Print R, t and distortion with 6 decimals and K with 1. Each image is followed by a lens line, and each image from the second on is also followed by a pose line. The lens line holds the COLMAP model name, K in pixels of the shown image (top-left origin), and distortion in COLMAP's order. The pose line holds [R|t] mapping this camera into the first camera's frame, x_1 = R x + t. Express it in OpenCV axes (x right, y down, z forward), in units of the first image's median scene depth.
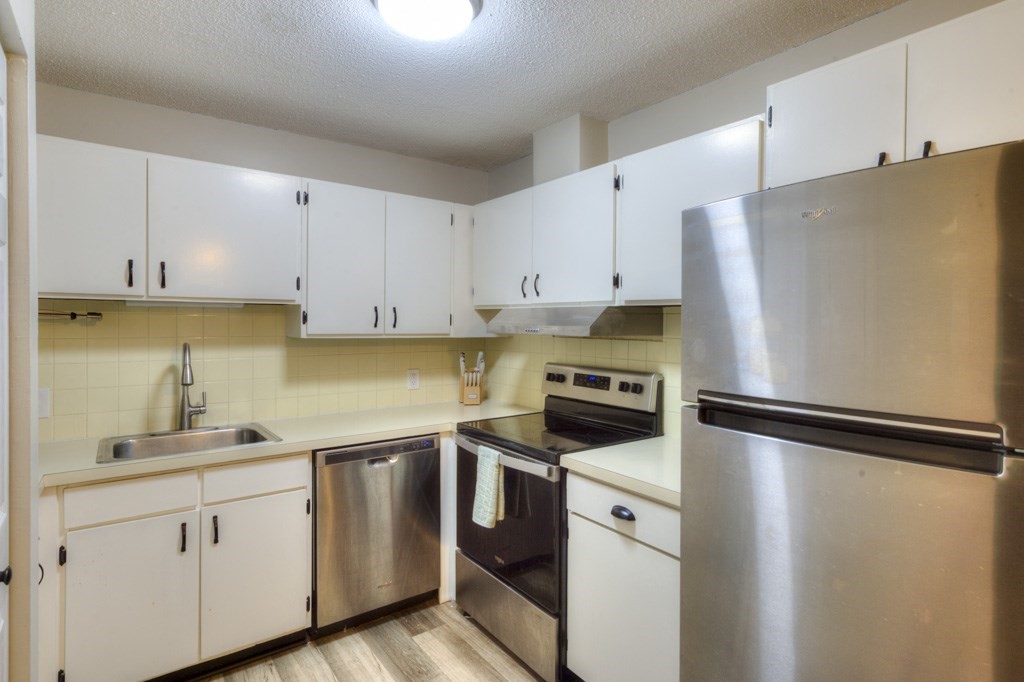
lens RADIAL K [[541.0, 0, 520.5], [0, 541.0, 328.2], [0, 0, 1]] dist [0.009171, -0.000059]
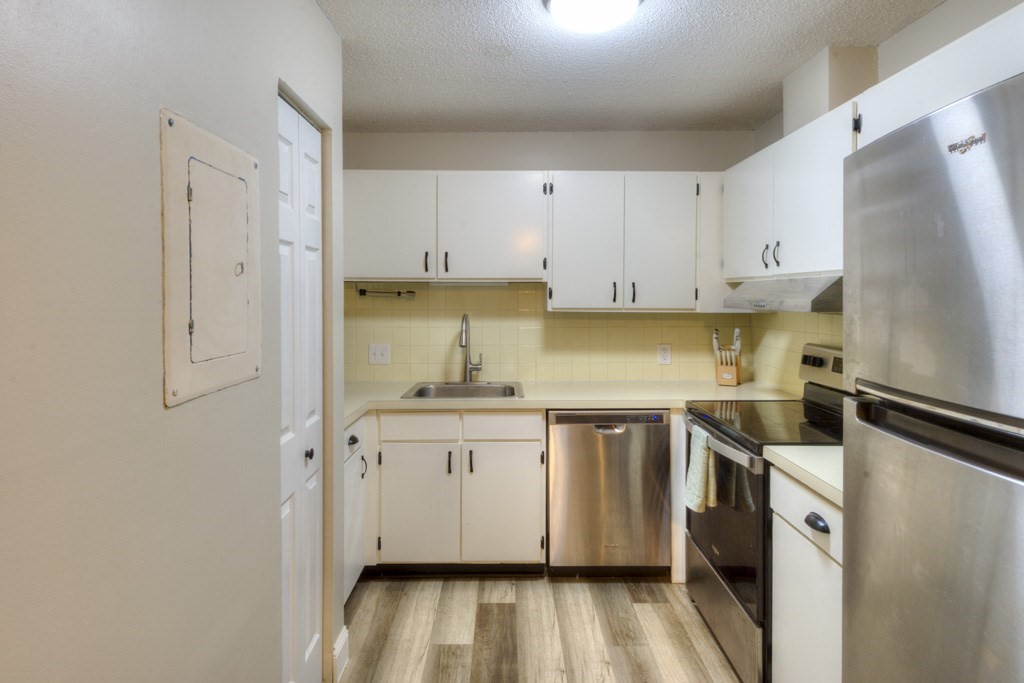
lens RADIAL K [[541.0, 0, 503.9], [0, 541.0, 303.8], [0, 0, 1]] dist [0.009171, -0.000059]
pose [[0.802178, 0.001686, -0.597083, 0.211170], [-0.002748, 0.999996, -0.000868, 0.003797], [0.597079, 0.002337, 0.802179, 0.028007]]
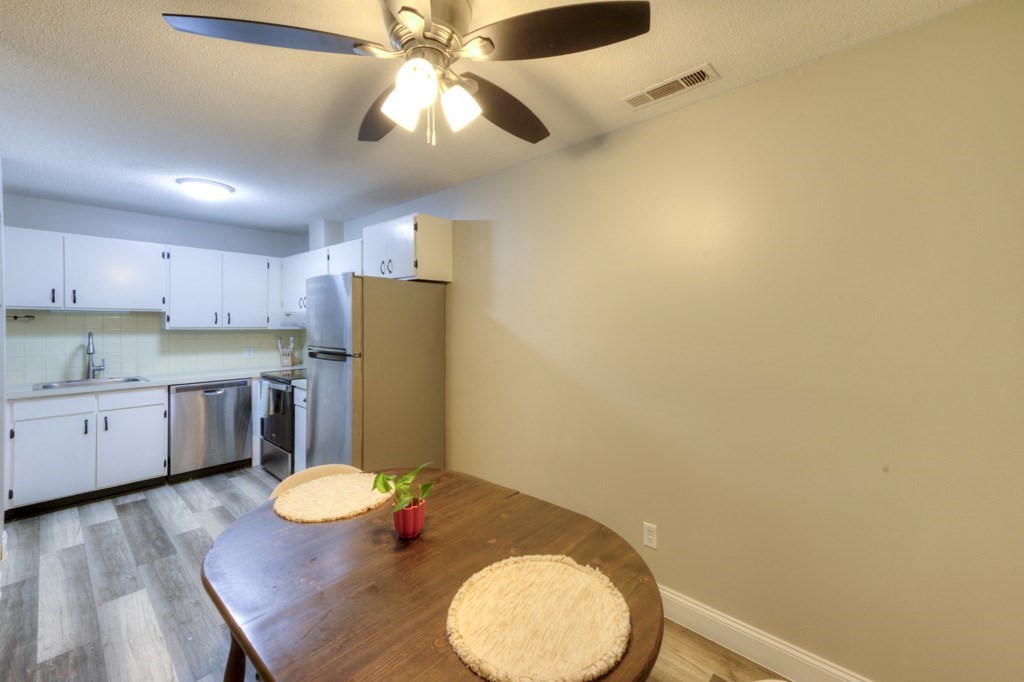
lens RADIAL K [[411.6, 0, 520.6], [0, 411.6, 325.3], [0, 0, 1]] dist [0.018193, -0.001349]
pose [[0.977724, -0.003205, 0.209872, 0.517865], [0.003787, 0.999990, -0.002372, 0.012895], [-0.209863, 0.003114, 0.977726, -0.706314]]
